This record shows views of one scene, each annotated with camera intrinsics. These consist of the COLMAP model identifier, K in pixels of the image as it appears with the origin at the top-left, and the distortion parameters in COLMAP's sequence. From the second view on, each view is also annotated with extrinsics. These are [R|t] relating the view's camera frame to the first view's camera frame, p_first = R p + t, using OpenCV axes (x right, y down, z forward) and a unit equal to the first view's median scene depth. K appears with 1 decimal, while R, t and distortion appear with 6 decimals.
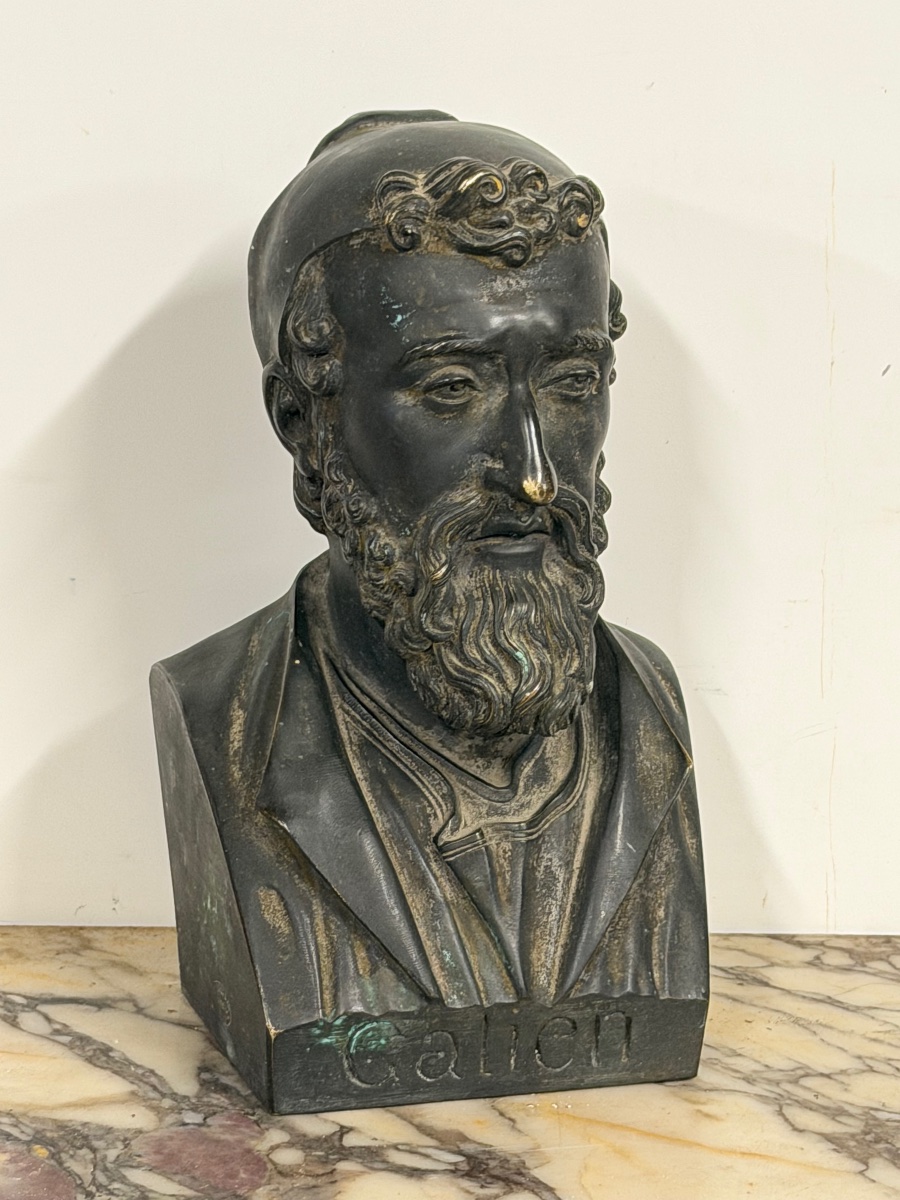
lens RADIAL K [[3388.1, 0, 450.0], [0, 3388.1, 600.0], [0, 0, 1]] dist [0.104307, -0.150721]
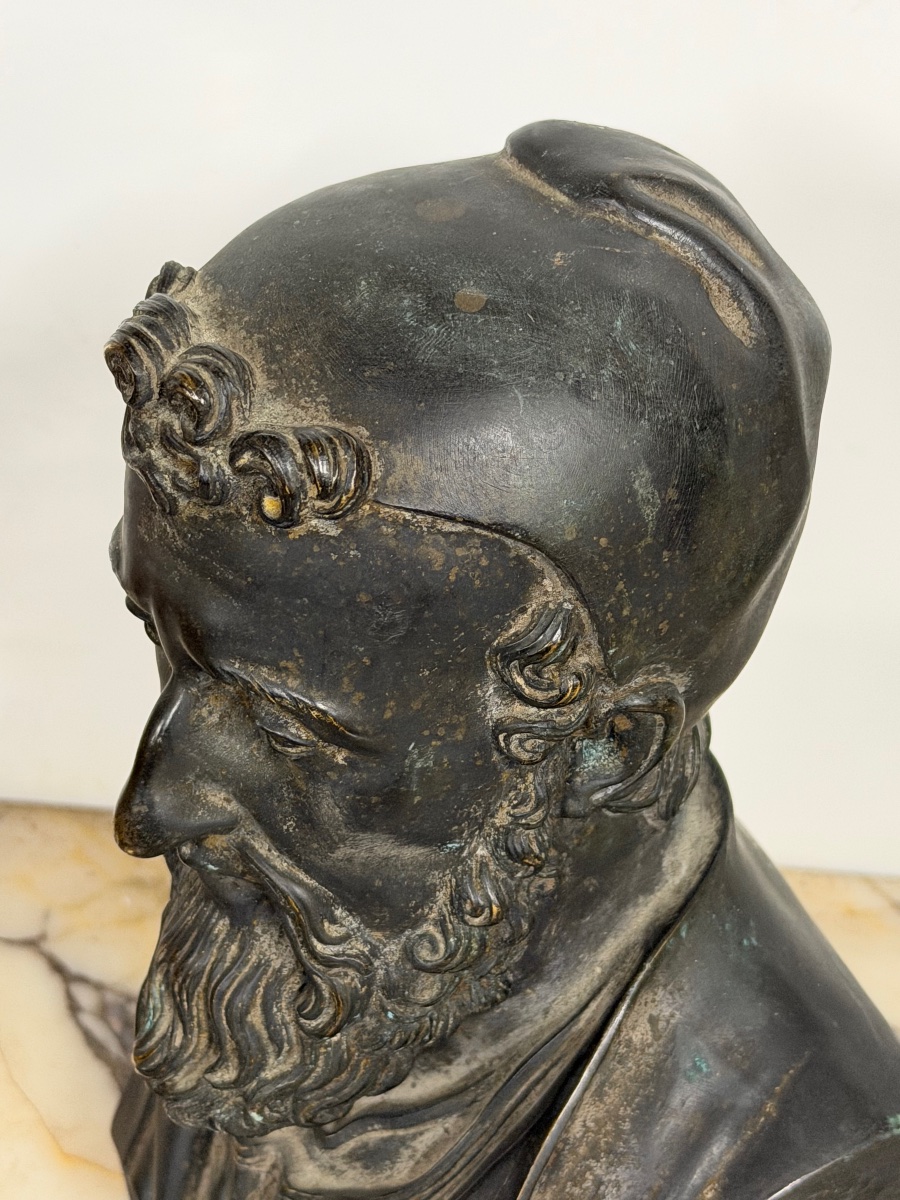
lens RADIAL K [[2666.7, 0, 452.8], [0, 2666.7, 633.9], [0, 0, 1]] dist [0.126794, 0.195345]
pose [[0.235121, 0.592600, -0.770417, 0.383429], [-0.184853, 0.805434, 0.563120, -0.337273], [0.954226, 0.010012, 0.298919, 0.880683]]
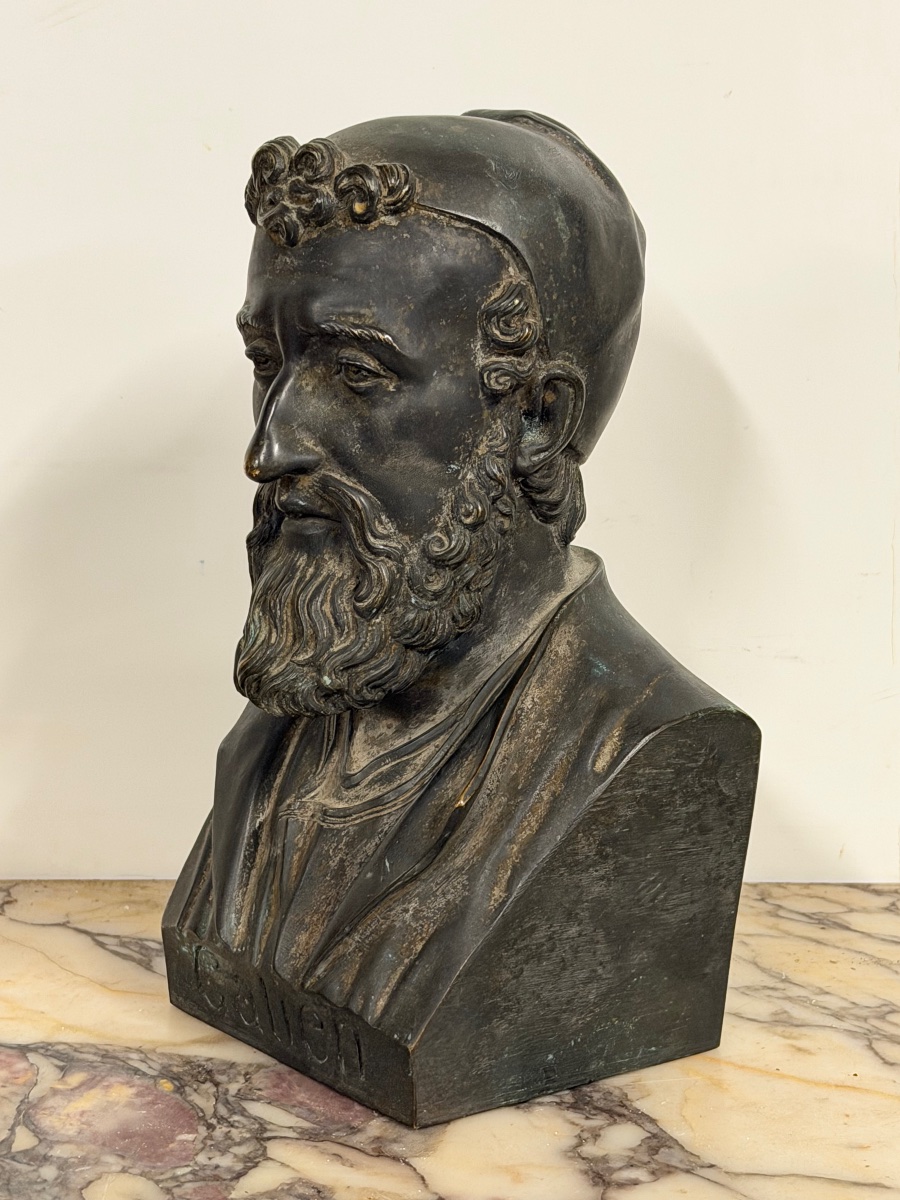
lens RADIAL K [[2666.7, 0, 452.8], [0, 2666.7, 633.9], [0, 0, 1]] dist [0.126794, 0.195345]
pose [[0.376865, 0.179360, -0.908737, 0.756220], [-0.199827, 0.973714, 0.109314, -0.079909], [0.904457, 0.140394, 0.402800, 0.716000]]
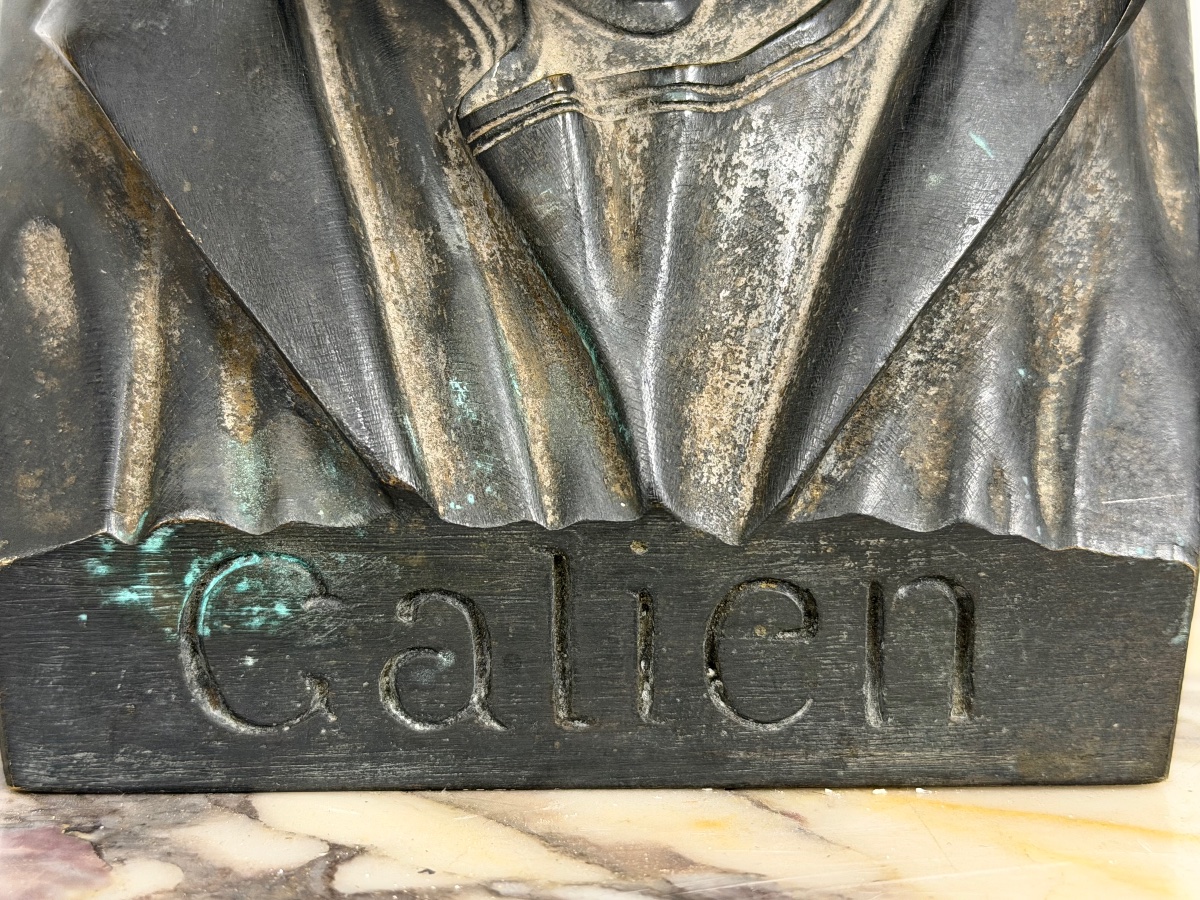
lens RADIAL K [[2204.9, 0, 582.8], [0, 2204.9, 455.6], [0, 0, 1]] dist [0.133210, -0.056855]
pose [[0.962171, 0.013211, -0.272125, 0.079987], [-0.039415, 0.995065, -0.091056, 0.134364], [0.269580, 0.098338, 0.957944, 0.771312]]
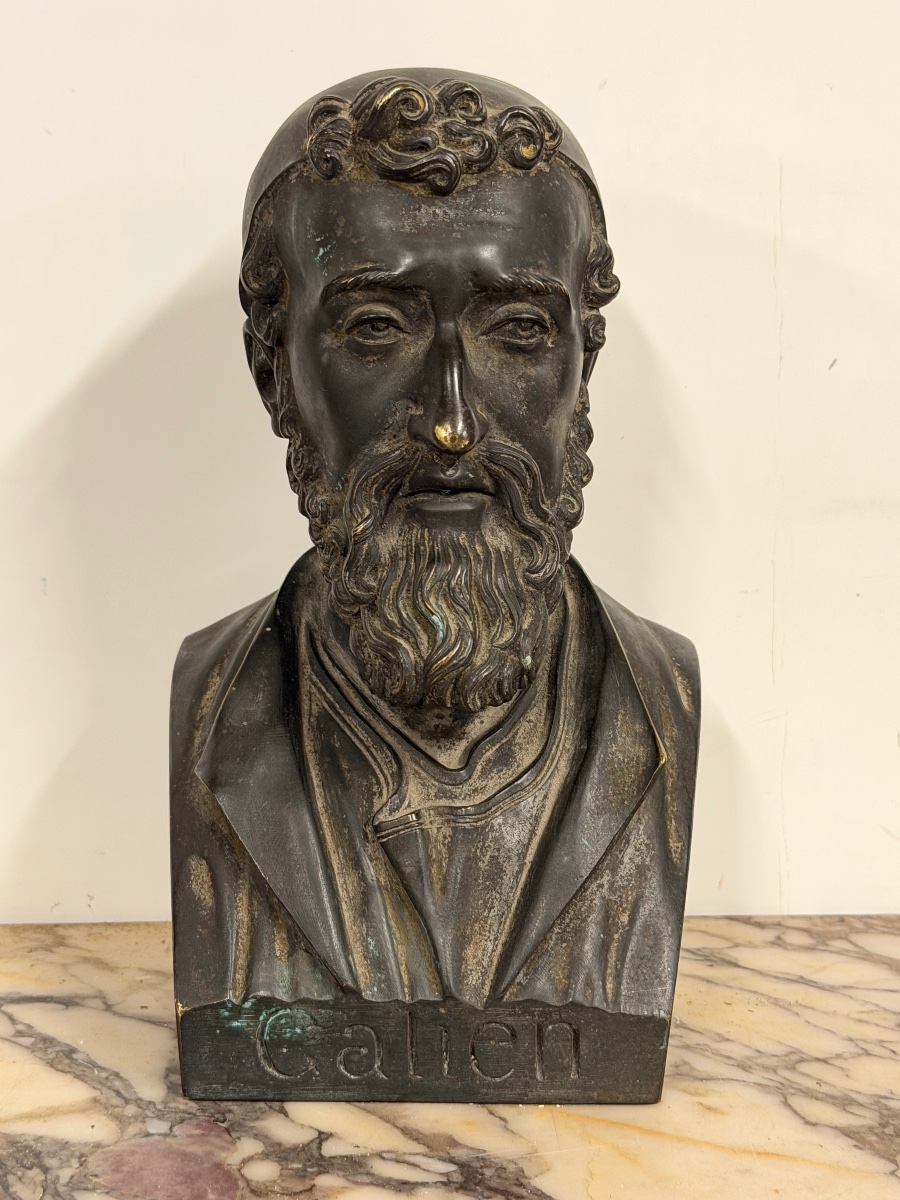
lens RADIAL K [[2158.9, 0, 450.0], [0, 2158.9, 600.0], [0, 0, 1]] dist [0.123586, 0.214007]
pose [[0.958100, 0.038424, -0.283846, 0.186422], [-0.055482, 0.997089, -0.052299, 0.040619], [0.281010, 0.065856, 0.957443, 0.430200]]
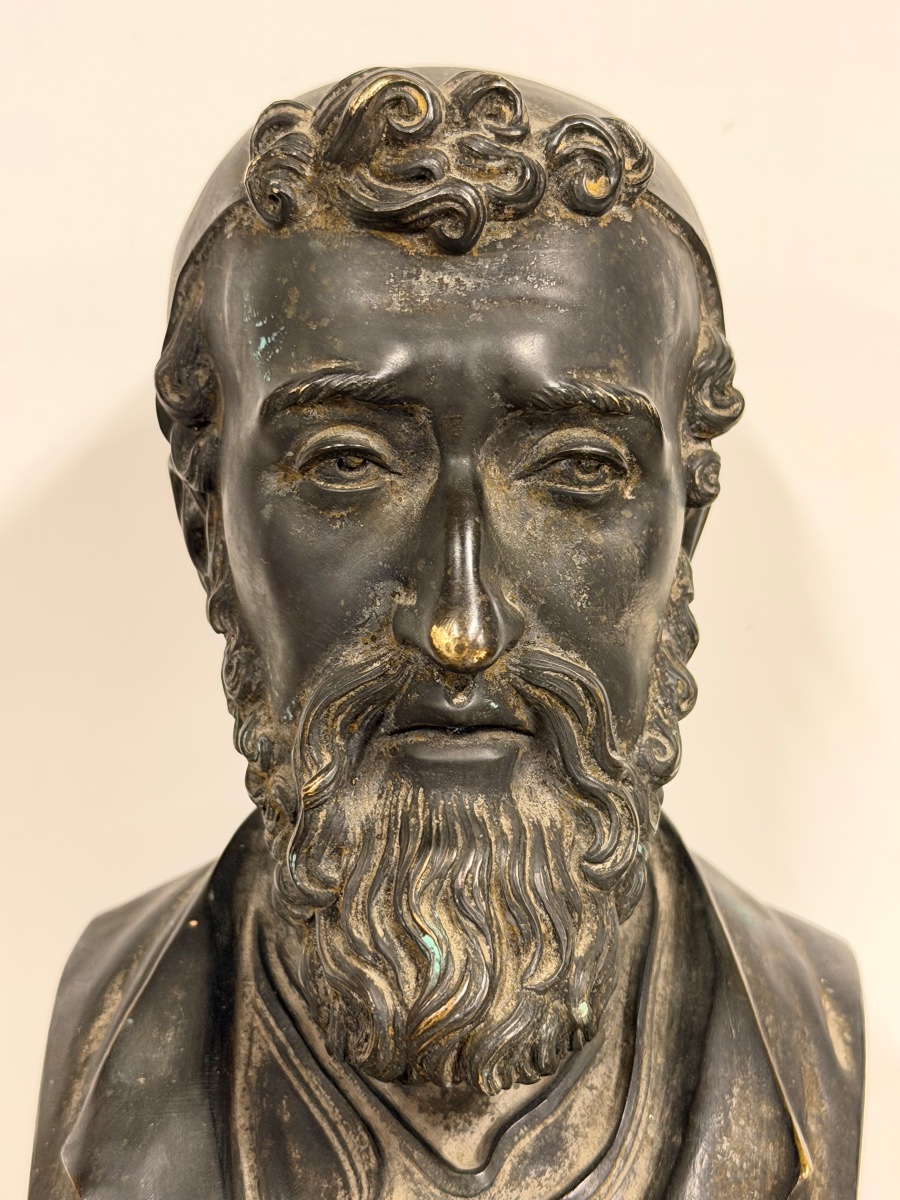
lens RADIAL K [[2204.9, 0, 443.2], [0, 2204.9, 611.0], [0, 0, 1]] dist [0.133210, -0.056855]
pose [[0.937057, 0.039231, -0.346965, 0.143947], [-0.081878, 0.990651, -0.109118, 0.001783], [0.339441, 0.130659, 0.931509, 0.640209]]
